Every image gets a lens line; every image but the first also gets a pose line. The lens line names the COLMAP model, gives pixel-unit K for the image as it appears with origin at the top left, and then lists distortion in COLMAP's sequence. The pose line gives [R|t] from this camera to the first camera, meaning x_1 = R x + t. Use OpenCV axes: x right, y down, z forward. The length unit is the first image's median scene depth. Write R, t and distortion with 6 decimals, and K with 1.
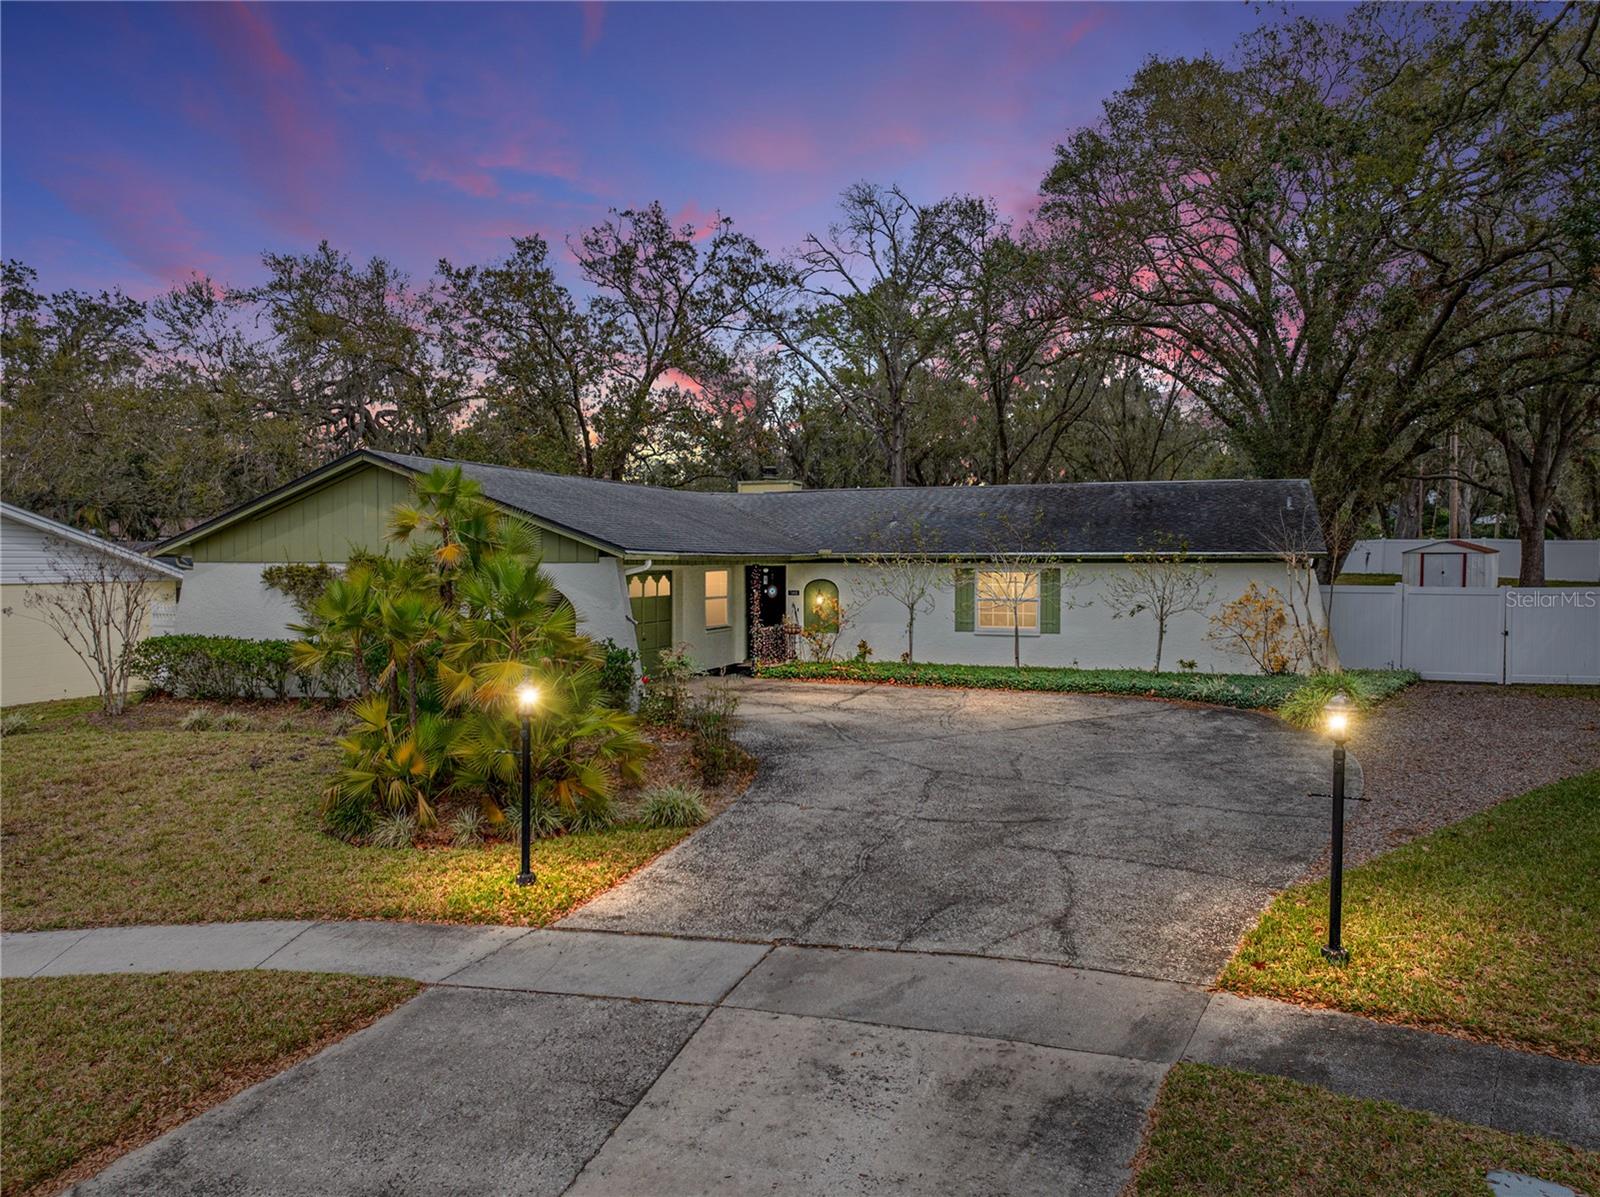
lens RADIAL K [[1136.5, 0, 800.0], [0, 1136.5, 598.5], [0, 0, 1]] dist [-0.030167, 0.013217]
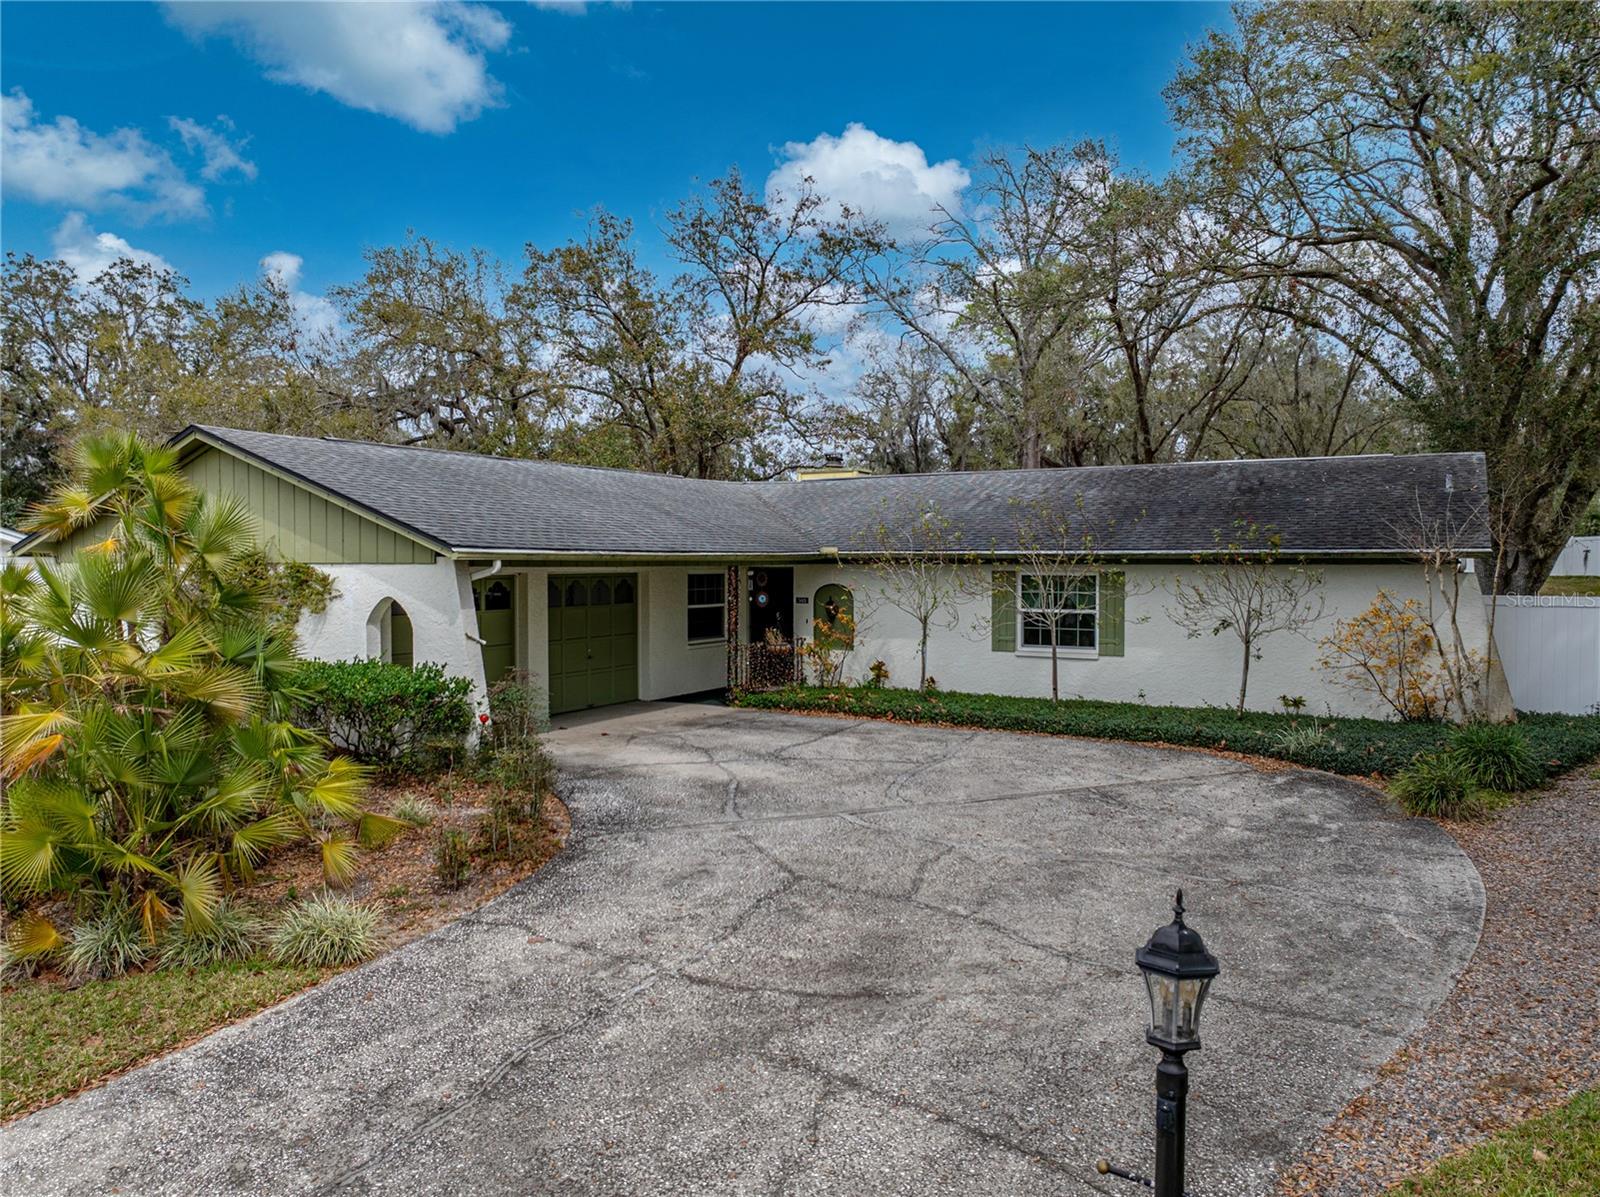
lens RADIAL K [[1136.5, 0, 800.0], [0, 1136.5, 598.5], [0, 0, 1]] dist [-0.030167, 0.013217]
pose [[0.985414, 0.005834, -0.170073, 0.165346], [-0.005853, 0.999983, 0.000392, -0.008277], [0.170072, 0.000609, 0.985431, 0.240923]]
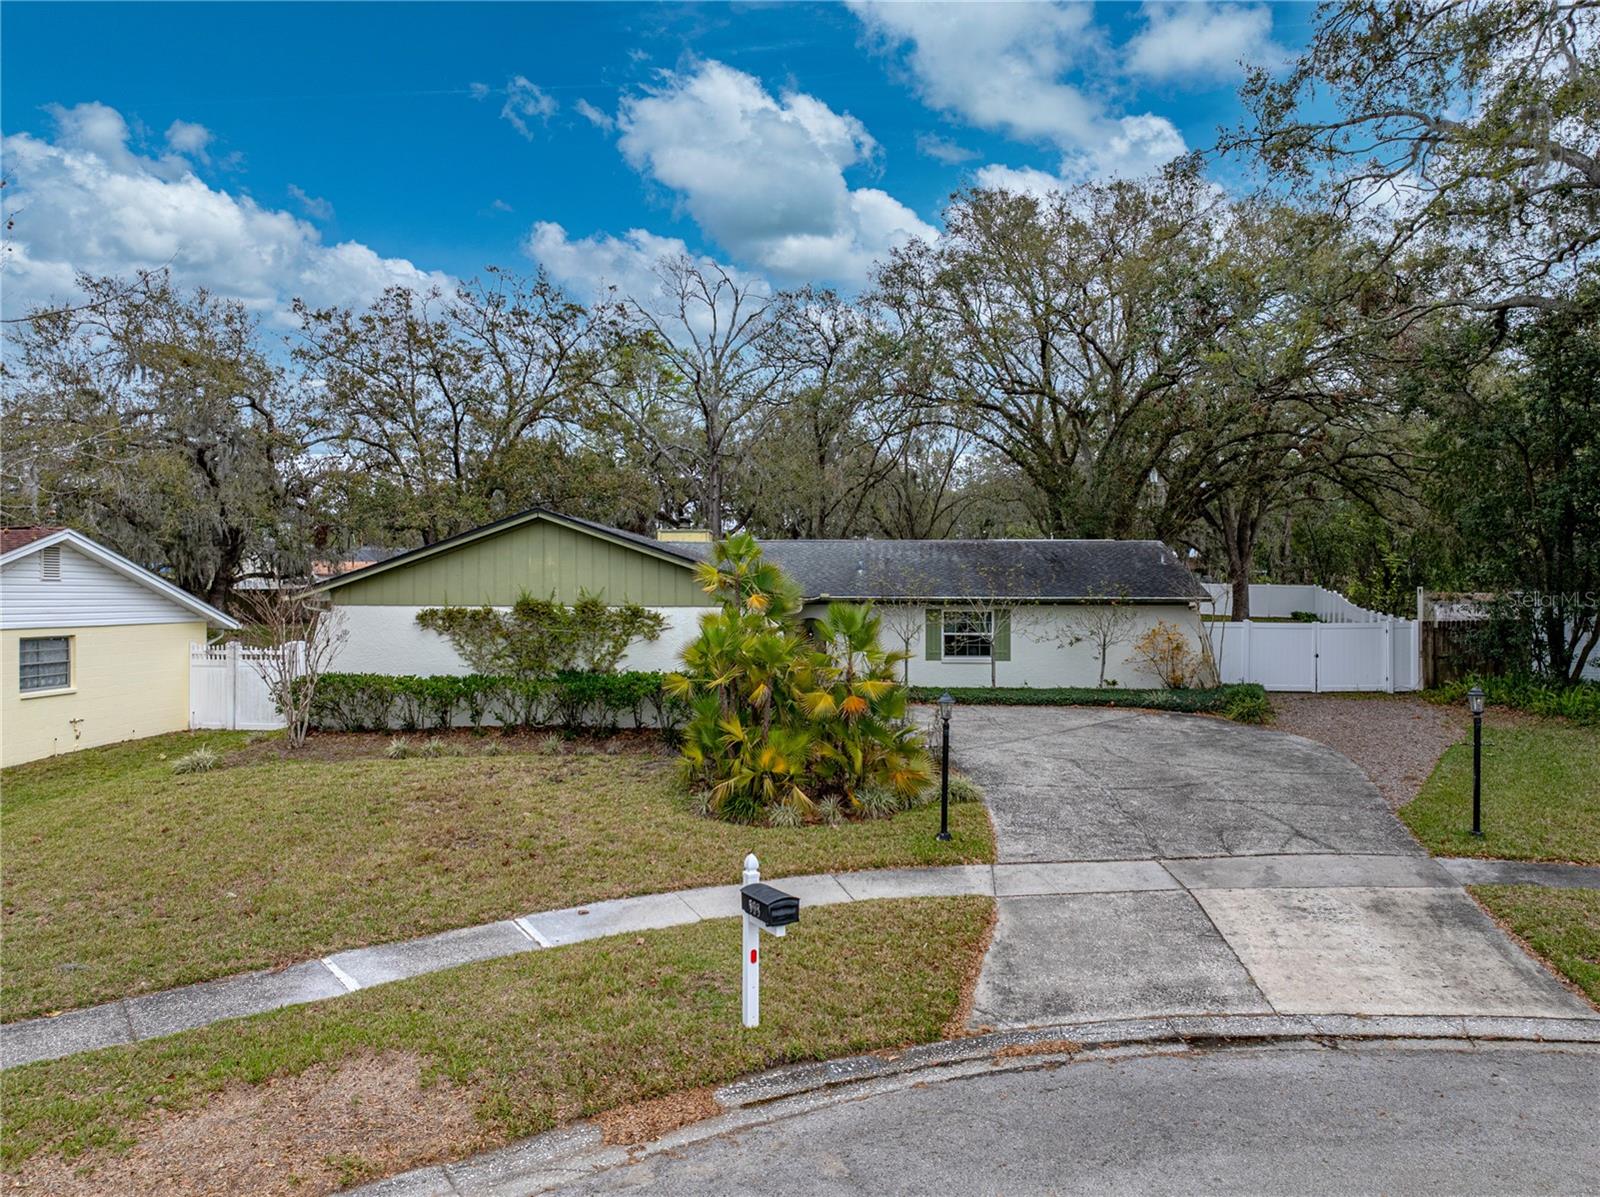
lens RADIAL K [[1123.1, 0, 800.0], [0, 1123.1, 598.5], [0, 0, 1]] dist [-0.035634, 0.022195]
pose [[0.954745, 0.001775, 0.297421, -0.420449], [0.007689, 0.999501, -0.030645, -0.002294], [-0.297327, 0.031545, 0.954254, -0.140121]]
